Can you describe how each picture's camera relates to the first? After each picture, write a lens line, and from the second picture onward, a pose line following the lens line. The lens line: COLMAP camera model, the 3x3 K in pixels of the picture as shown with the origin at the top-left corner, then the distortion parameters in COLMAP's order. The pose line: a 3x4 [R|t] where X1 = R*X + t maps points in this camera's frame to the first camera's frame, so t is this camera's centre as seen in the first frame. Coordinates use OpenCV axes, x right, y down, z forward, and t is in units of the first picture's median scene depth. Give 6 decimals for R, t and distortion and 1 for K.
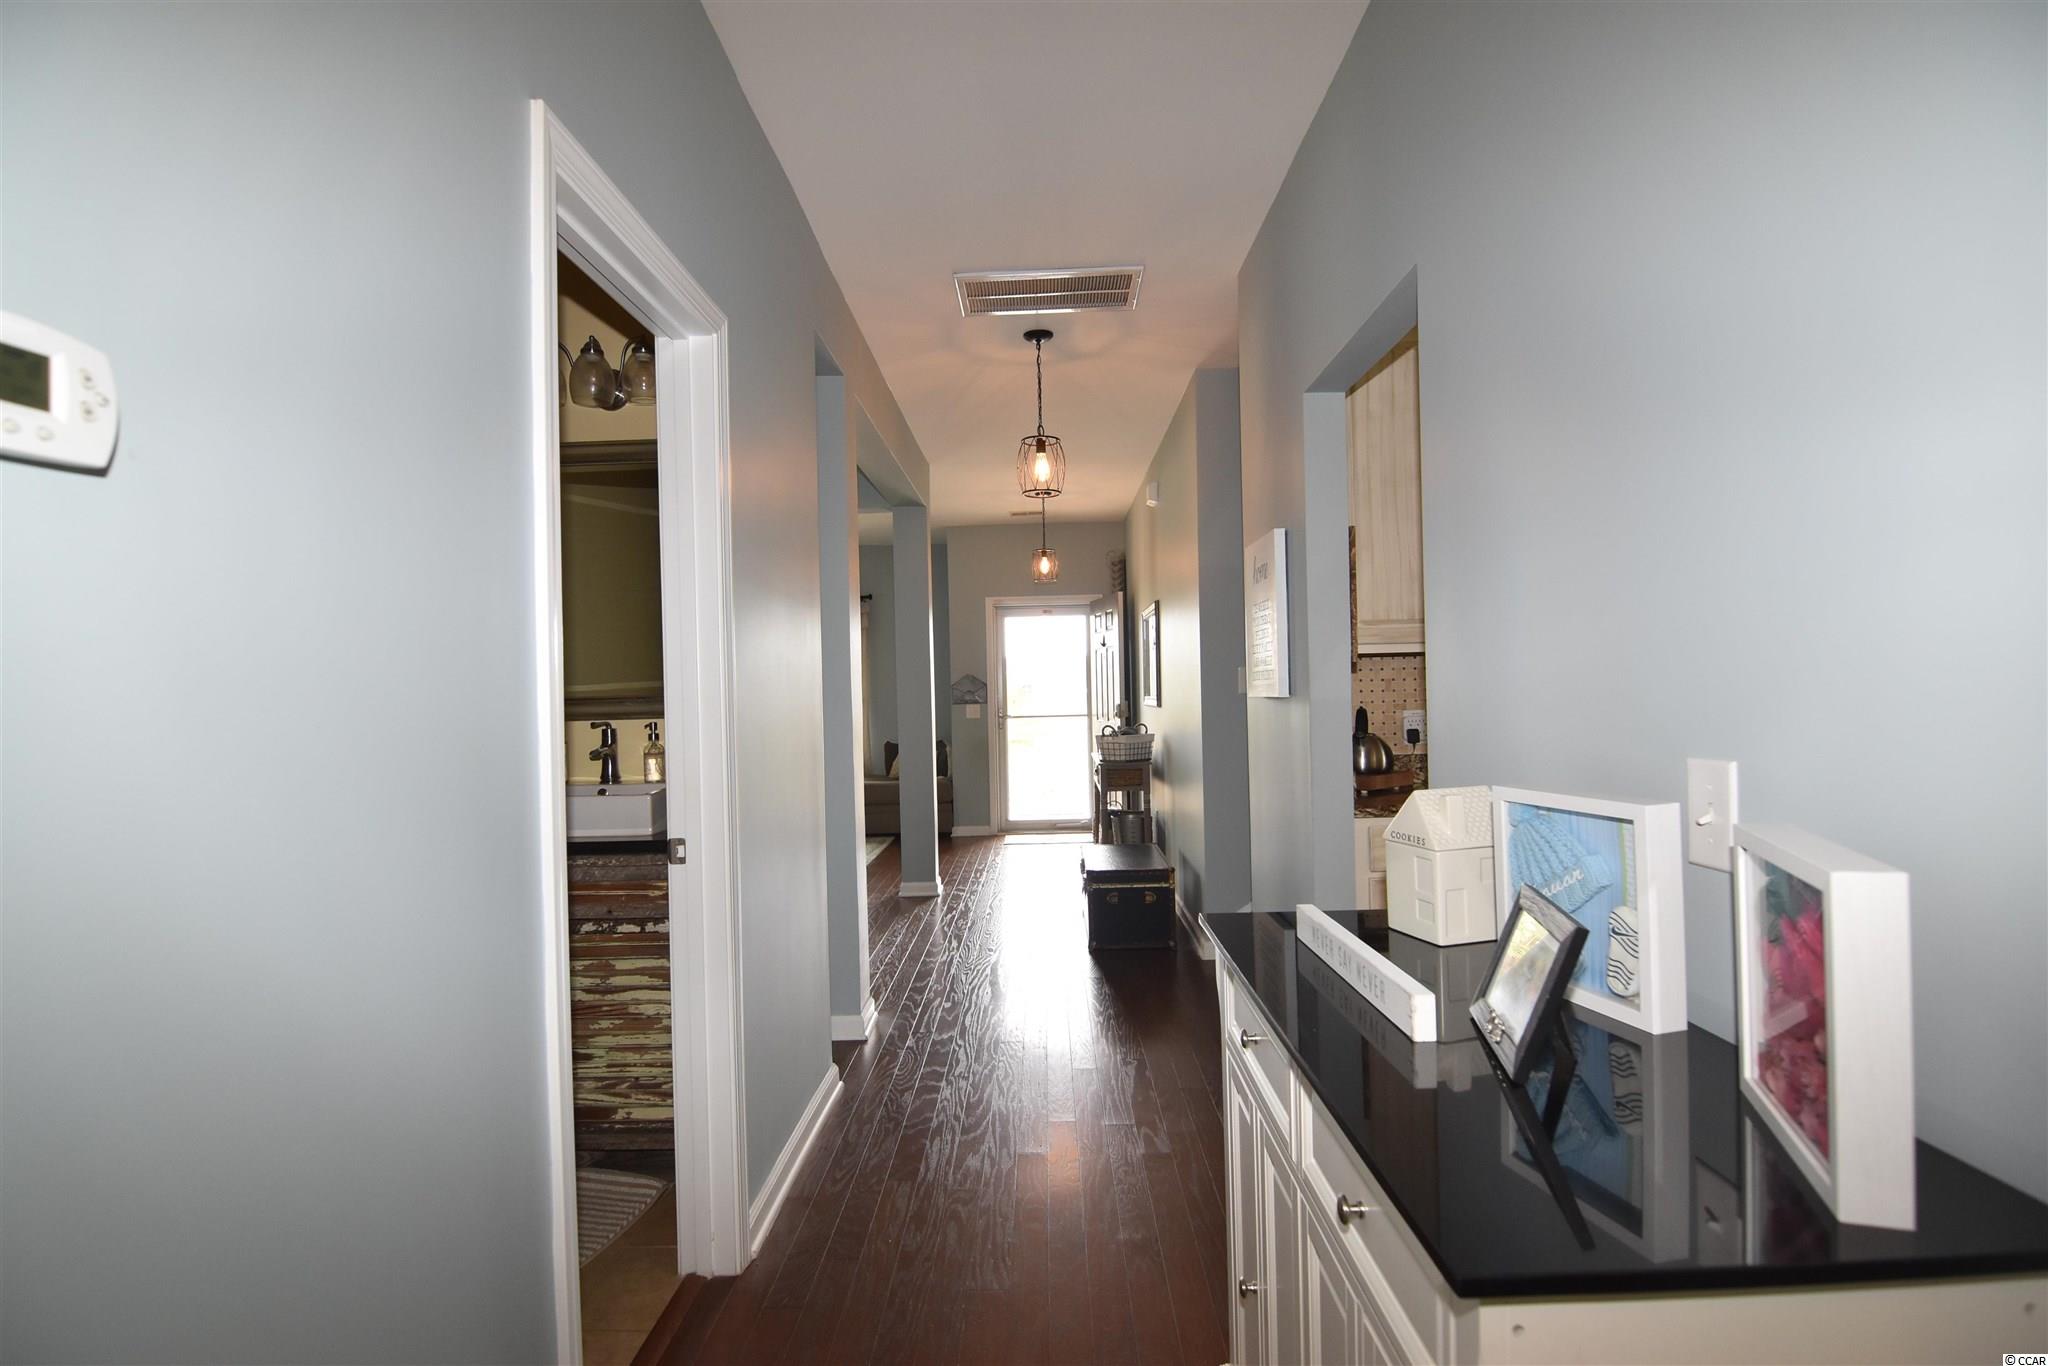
lens RADIAL K [[989.3, 0, 1022.2], [0, 989.3, 685.5], [0, 0, 1]] dist [-0.009240, -0.009768]
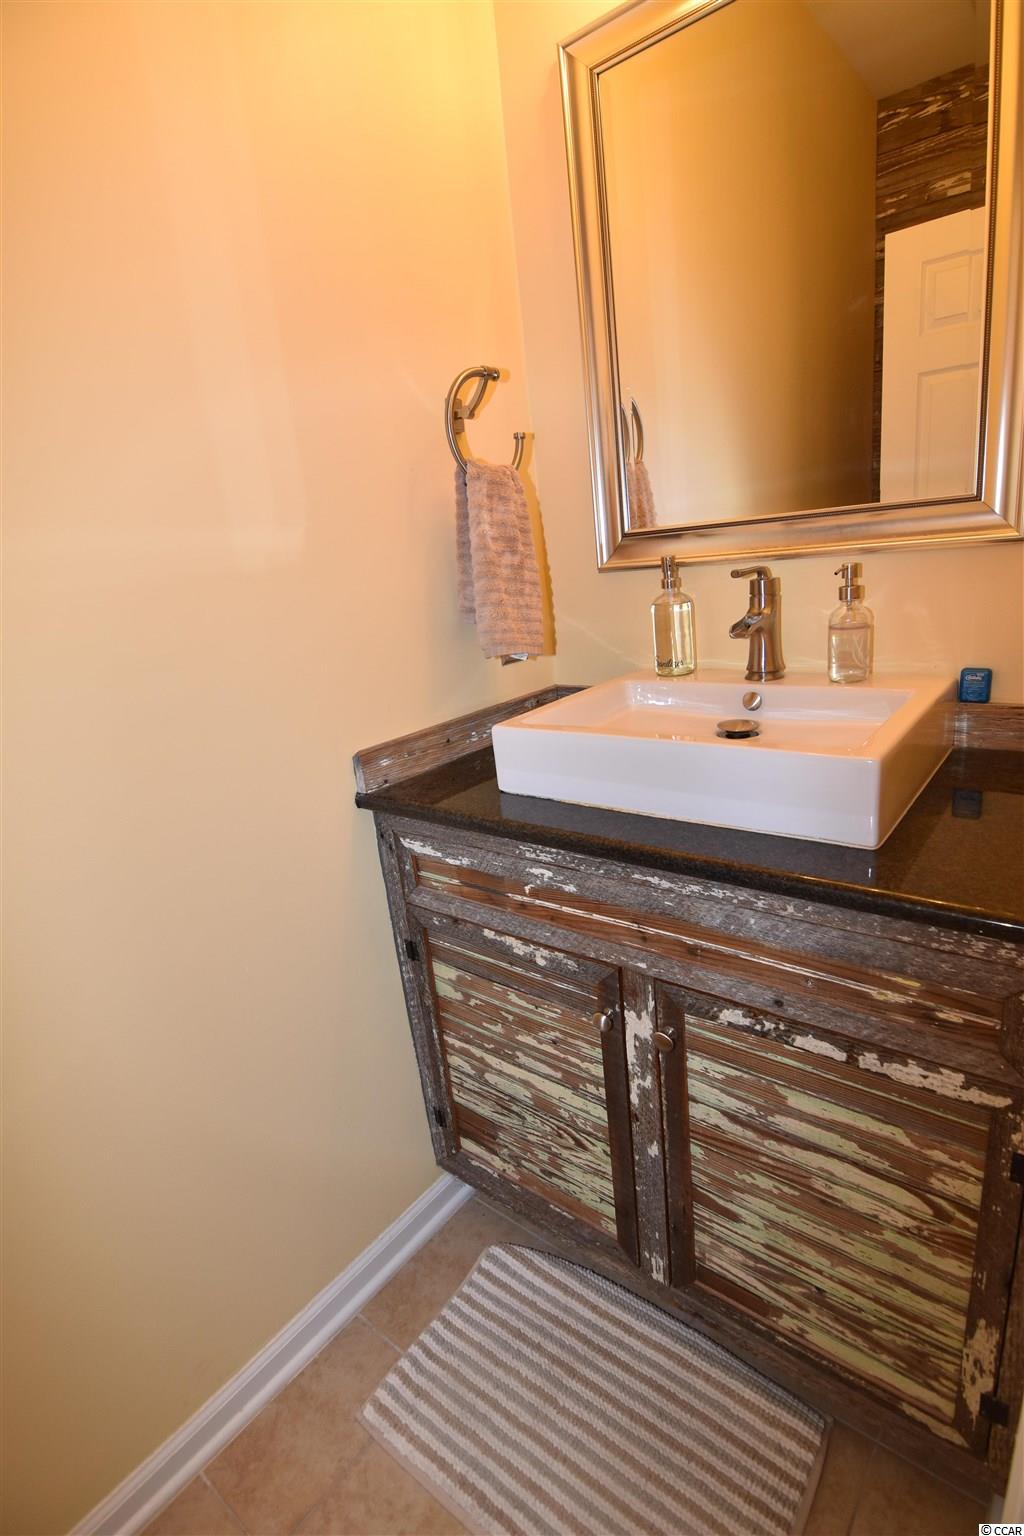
lens RADIAL K [[742.0, 0, 512.0], [0, 742.0, 768.0], [0, 0, 1]] dist [-0.009240, -0.009768]
pose [[0.787353, 0.123534, -0.603999, -0.319749], [0.089276, 0.946545, 0.309971, 0.004804], [0.610005, -0.297979, 0.734236, 0.699261]]
